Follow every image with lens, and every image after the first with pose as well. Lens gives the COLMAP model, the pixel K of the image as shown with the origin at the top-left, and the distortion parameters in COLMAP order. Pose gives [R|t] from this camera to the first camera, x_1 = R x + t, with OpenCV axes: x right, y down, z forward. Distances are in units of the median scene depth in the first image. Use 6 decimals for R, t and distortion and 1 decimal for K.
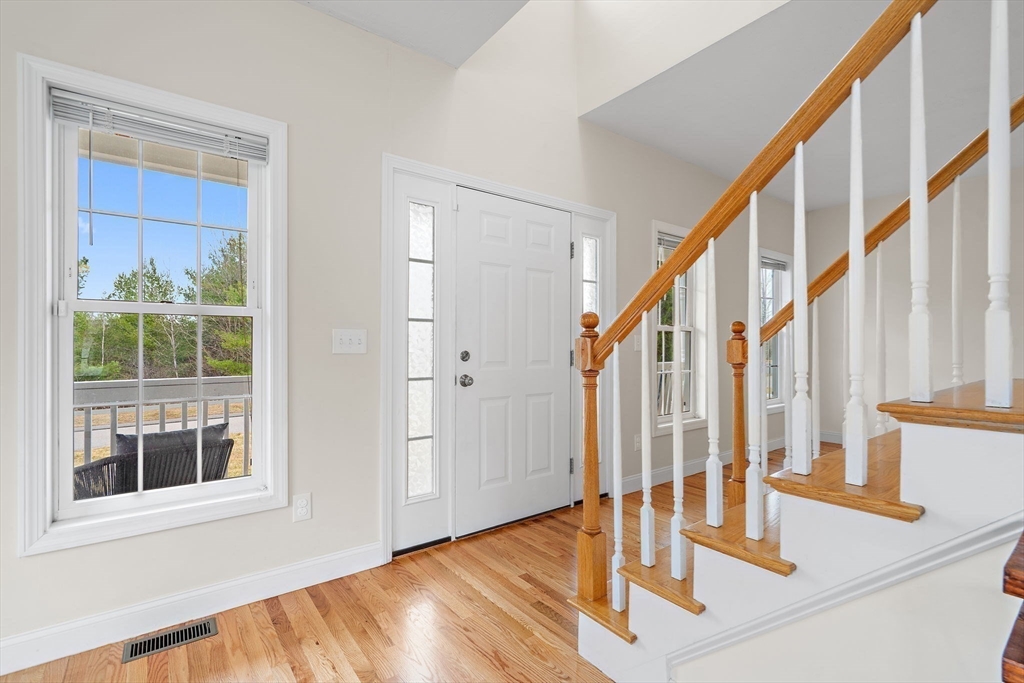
lens RADIAL K [[466.2, 0, 509.1], [0, 466.2, 347.1], [0, 0, 1]] dist [-0.006723, 0.002432]
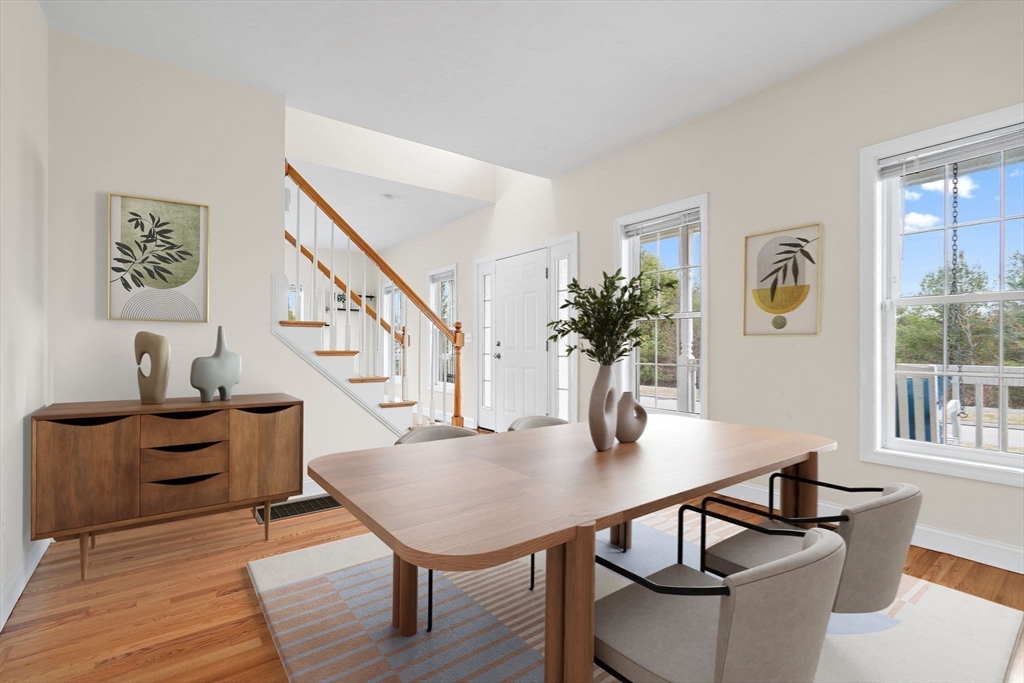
lens RADIAL K [[466.2, 0, 511.9], [0, 466.2, 344.7], [0, 0, 1]] dist [-0.006723, 0.002432]
pose [[0.014374, -0.003798, -0.999889, 2.034703], [-0.000334, 0.999993, -0.003803, 0.031796], [0.999897, 0.000388, 0.014373, 1.082955]]
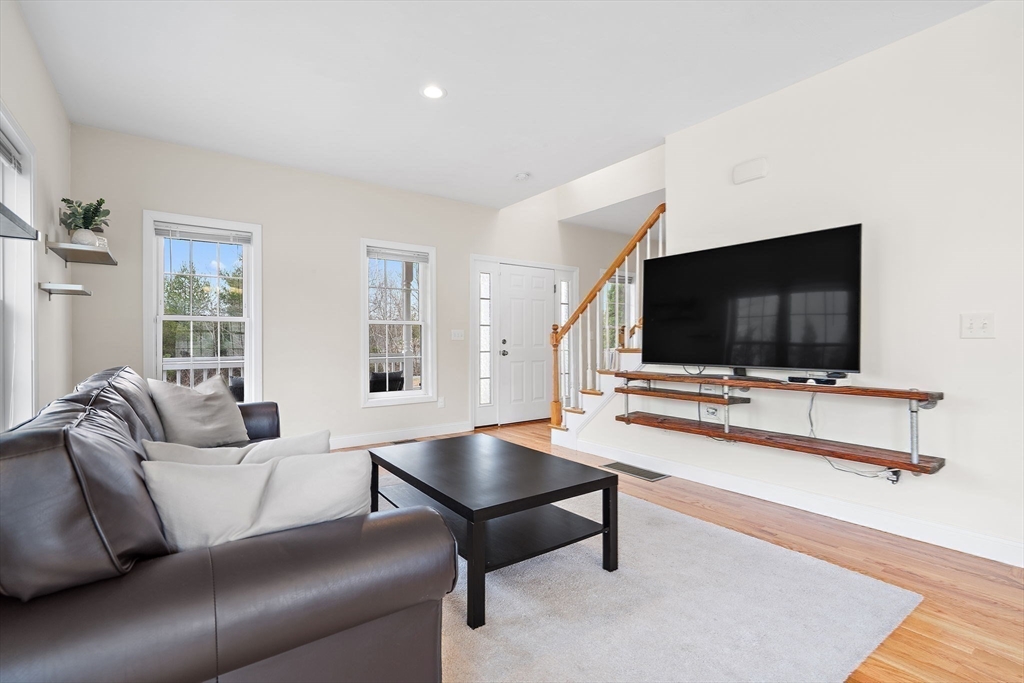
lens RADIAL K [[466.2, 0, 511.9], [0, 466.2, 340.2], [0, 0, 1]] dist [-0.006723, 0.002432]
pose [[0.999995, -0.002851, 0.001481, -0.063966], [0.002854, 0.999994, -0.002161, 0.018477], [-0.001475, 0.002165, 0.999997, -1.238238]]
